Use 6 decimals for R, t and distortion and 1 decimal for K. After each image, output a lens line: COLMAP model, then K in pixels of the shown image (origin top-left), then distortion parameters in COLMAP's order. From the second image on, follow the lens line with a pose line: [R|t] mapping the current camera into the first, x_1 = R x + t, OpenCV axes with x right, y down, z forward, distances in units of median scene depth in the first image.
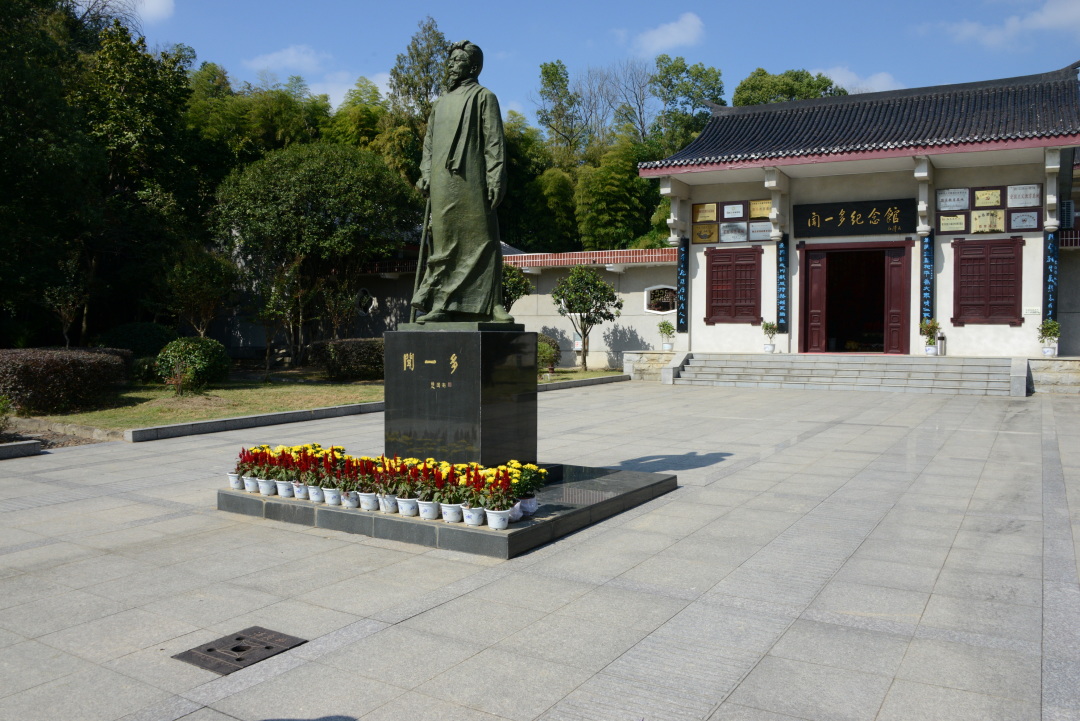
lens RADIAL K [[922.1, 0, 540.0], [0, 922.1, 360.5], [0, 0, 1]] dist [-0.125987, 0.075901]
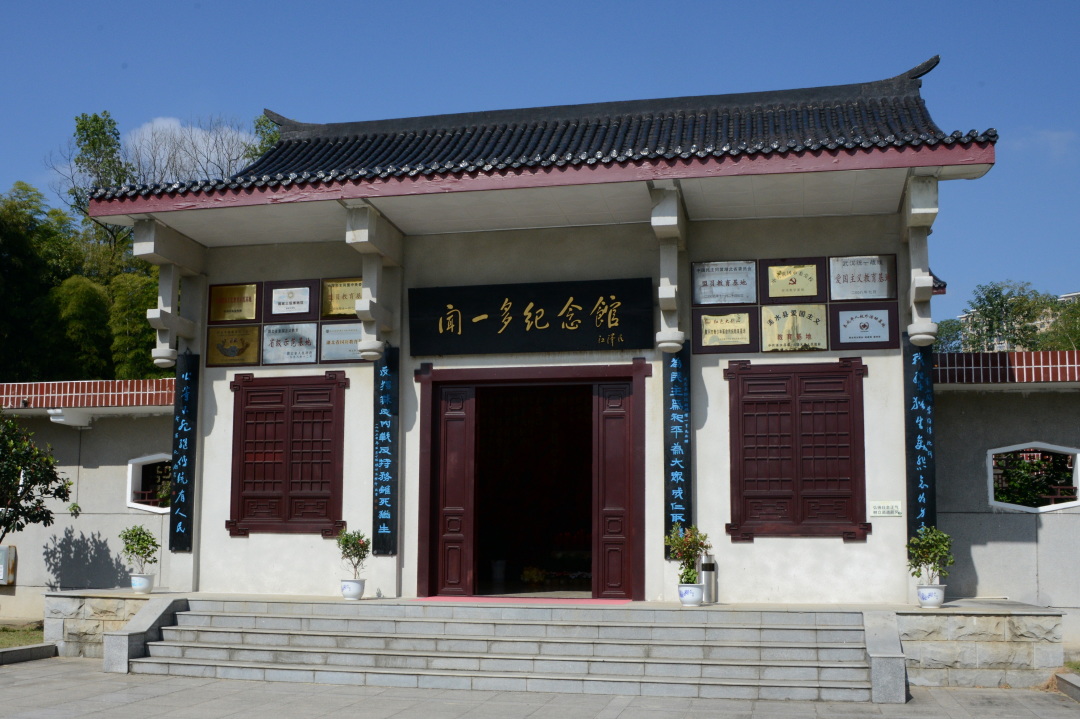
lens RADIAL K [[1174.0, 0, 505.1], [0, 1174.0, 403.5], [0, 0, 1]] dist [-0.109612, -0.002538]
pose [[0.958526, 0.036385, 0.282674, 0.156165], [0.005216, 0.989412, -0.145044, -0.020096], [-0.284959, 0.140502, 0.948186, 0.411450]]
